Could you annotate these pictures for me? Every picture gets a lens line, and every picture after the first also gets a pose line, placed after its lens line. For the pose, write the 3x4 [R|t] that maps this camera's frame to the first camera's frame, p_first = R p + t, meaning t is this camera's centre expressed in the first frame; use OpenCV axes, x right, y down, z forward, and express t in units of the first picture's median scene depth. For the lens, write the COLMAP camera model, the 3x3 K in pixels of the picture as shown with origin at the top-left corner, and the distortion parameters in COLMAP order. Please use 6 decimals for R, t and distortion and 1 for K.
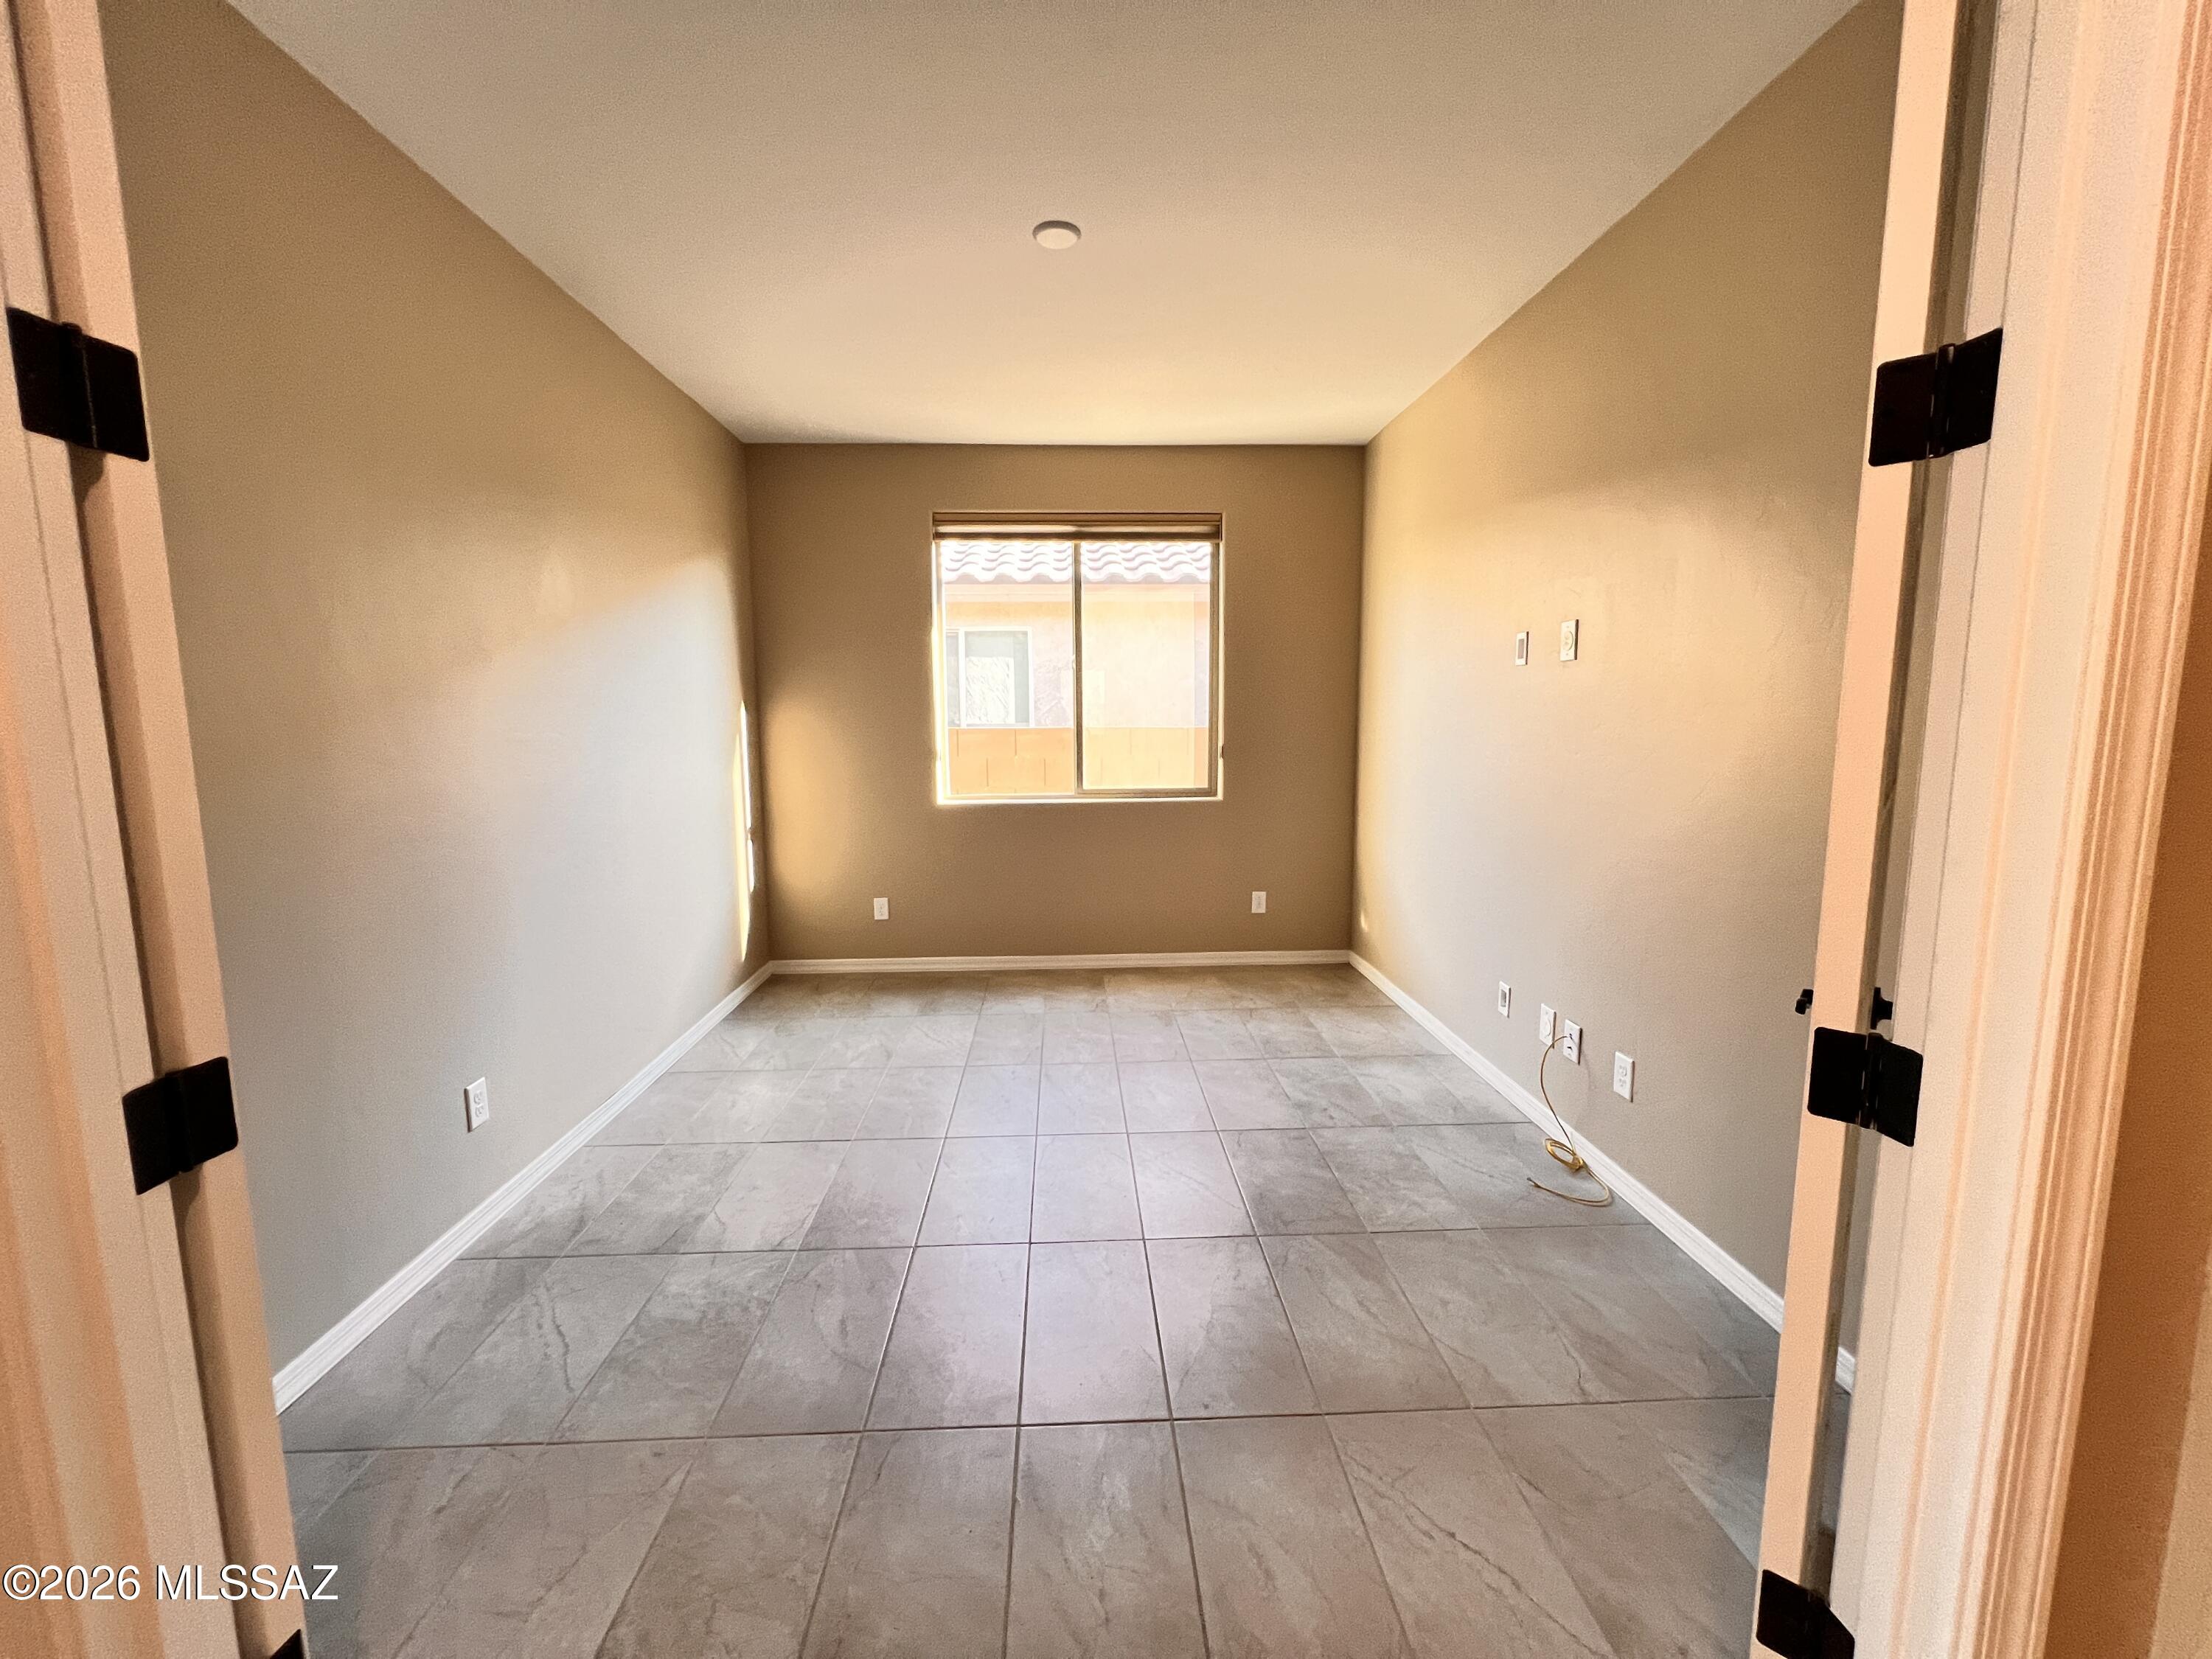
lens RADIAL K [[882.3, 0, 1110.0], [0, 882.3, 839.9], [0, 0, 1]] dist [-0.000983, 0.000003]
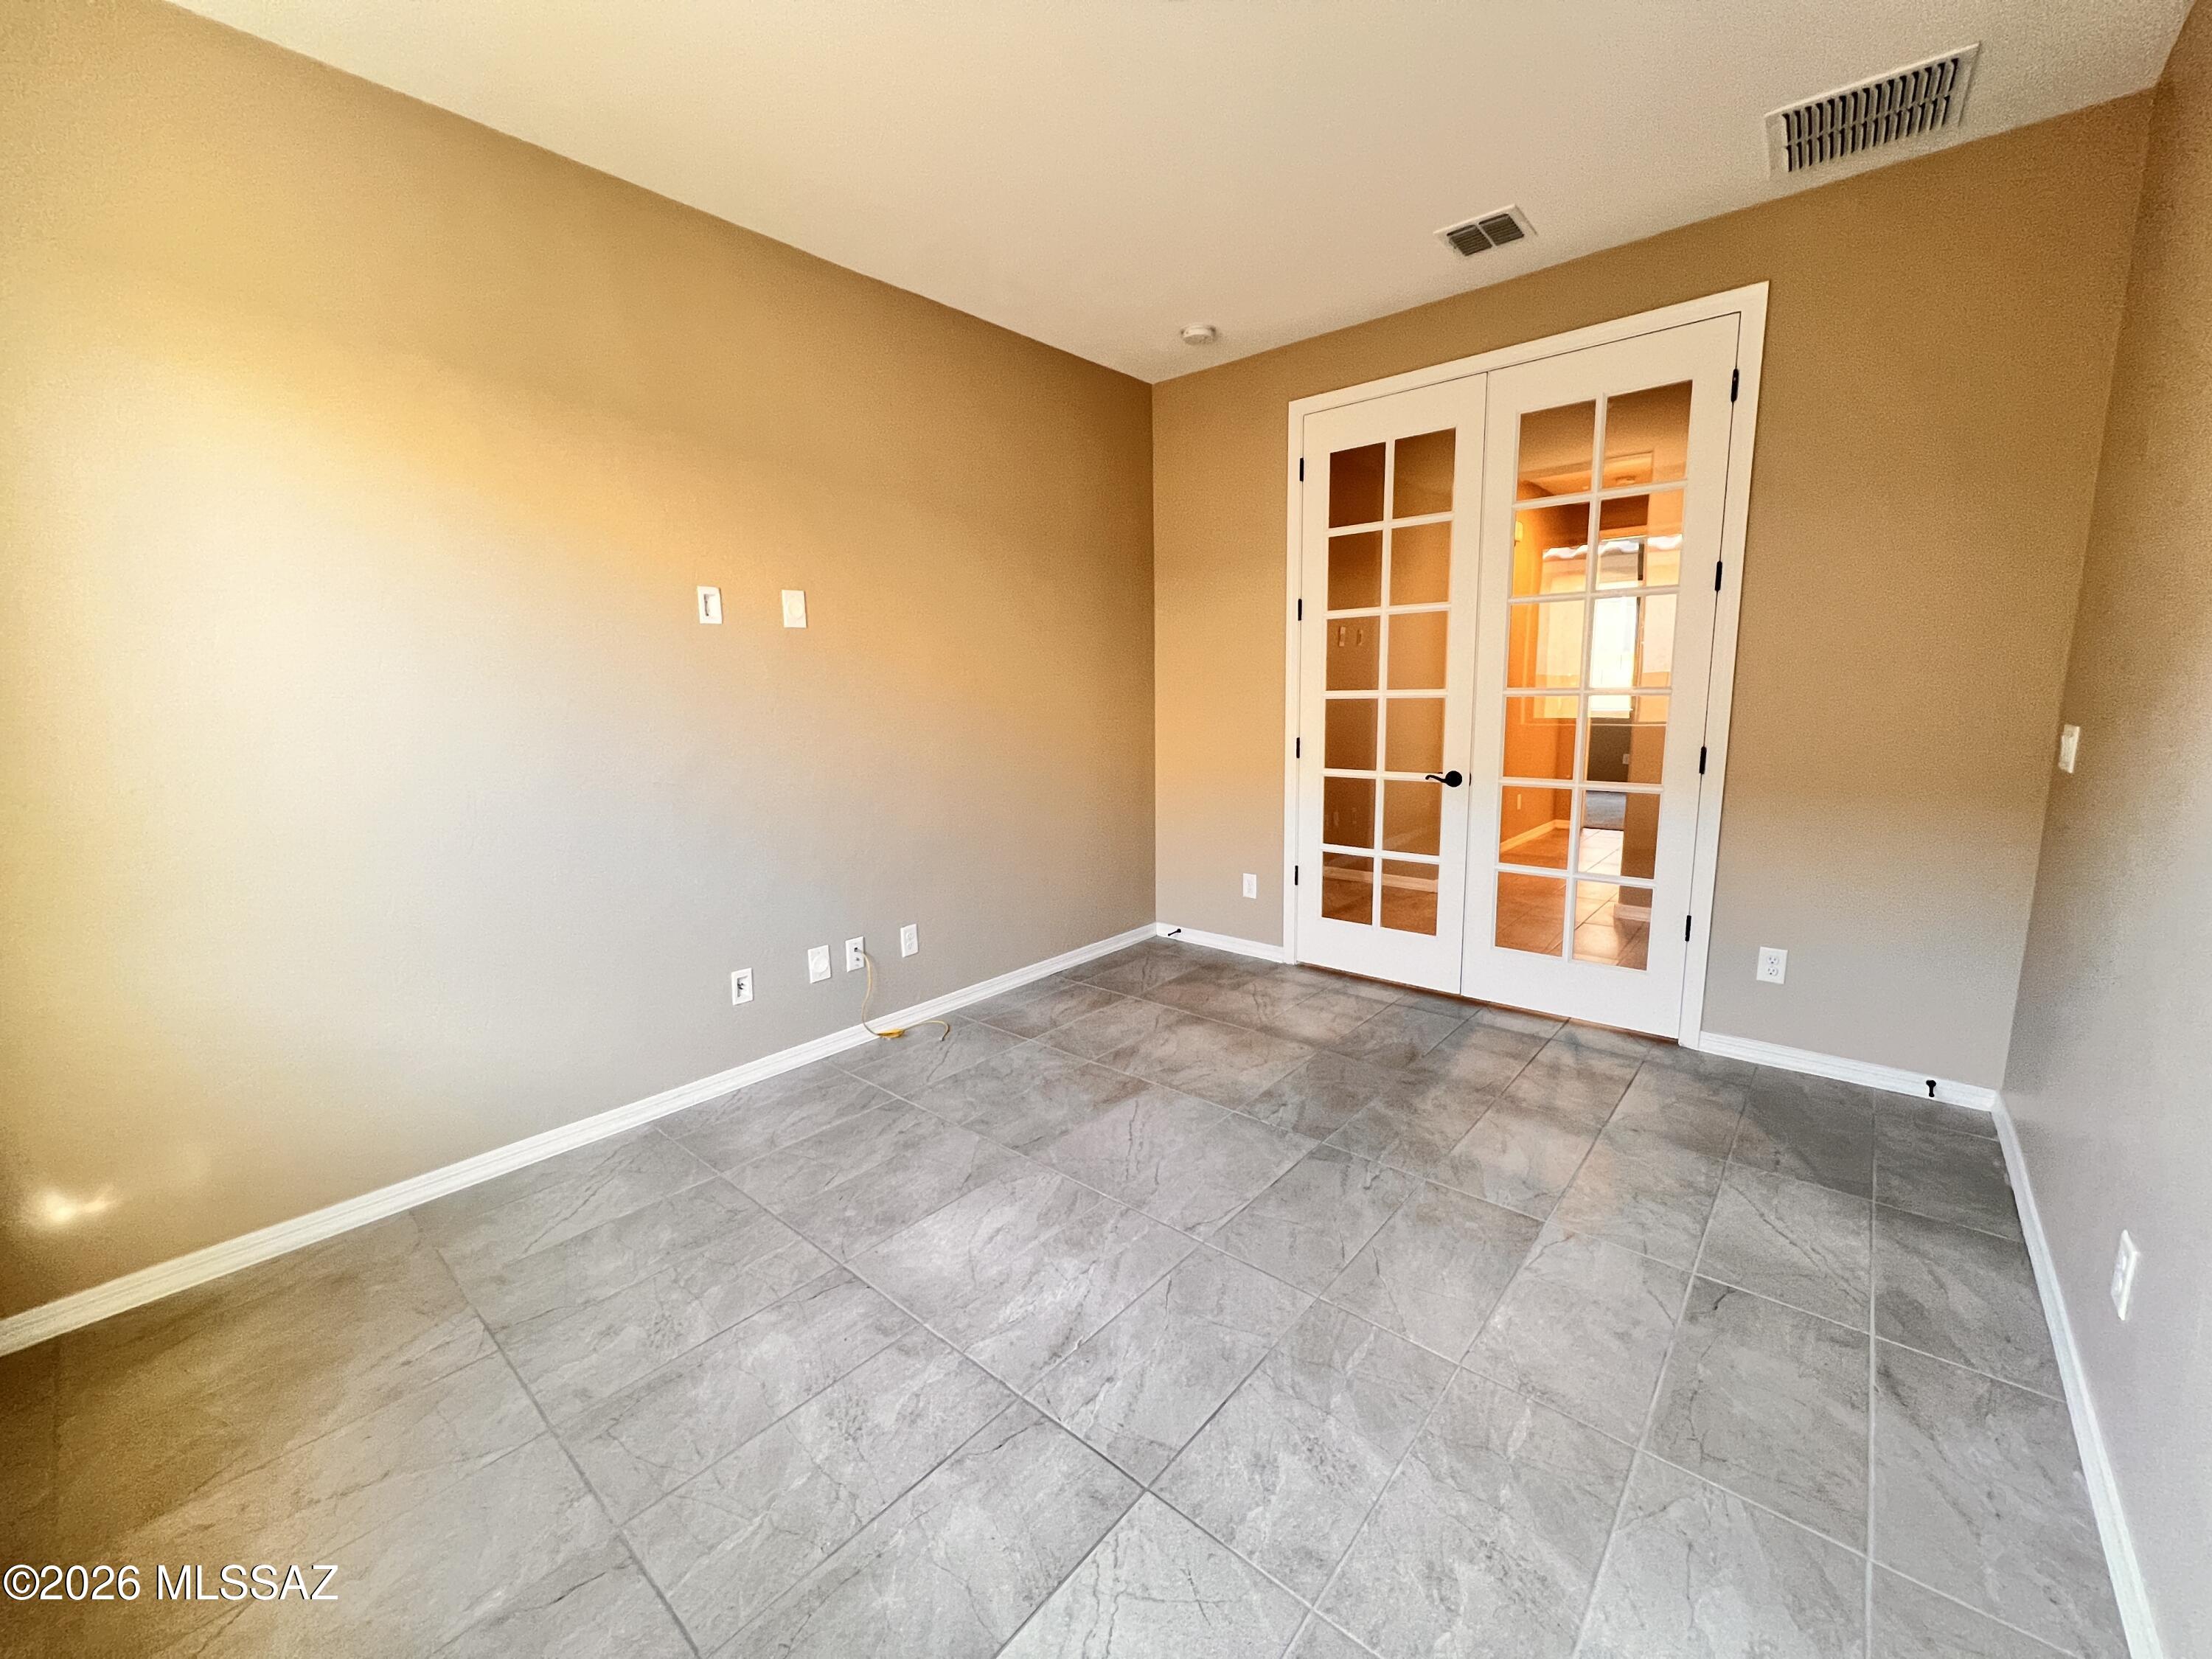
lens RADIAL K [[882.3, 0, 1113.0], [0, 882.3, 841.1], [0, 0, 1]] dist [-0.000983, 0.000003]
pose [[-0.724870, -0.097860, 0.681899, -0.437585], [0.118910, 0.957227, 0.263776, -0.158426], [-0.678545, 0.272288, -0.682229, 1.303018]]
